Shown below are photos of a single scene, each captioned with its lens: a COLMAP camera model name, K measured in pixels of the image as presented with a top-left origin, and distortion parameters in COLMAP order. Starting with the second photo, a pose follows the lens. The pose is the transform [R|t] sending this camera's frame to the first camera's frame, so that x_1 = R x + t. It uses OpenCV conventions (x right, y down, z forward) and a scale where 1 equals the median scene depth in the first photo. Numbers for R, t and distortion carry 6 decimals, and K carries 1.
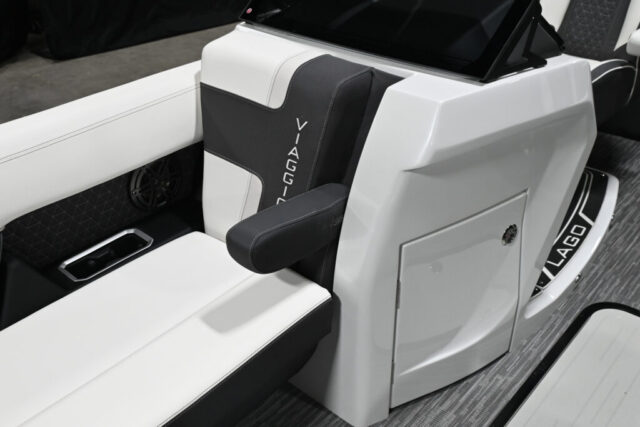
lens RADIAL K [[661.8, 0, 320.0], [0, 661.8, 213.5], [0, 0, 1]] dist [-0.013954, -0.007410]
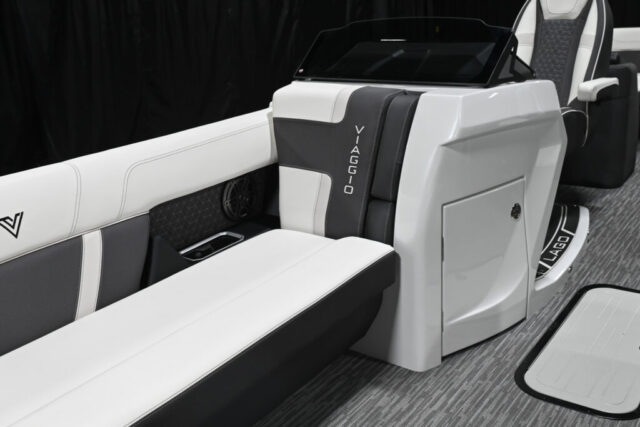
lens RADIAL K [[661.8, 0, 320.0], [0, 661.8, 213.5], [0, 0, 1]] dist [-0.013954, -0.007410]
pose [[0.995846, -0.070483, 0.057637, -0.169309], [0.081418, 0.972725, -0.217205, 0.275637], [-0.040756, 0.220996, 0.974423, -0.253585]]
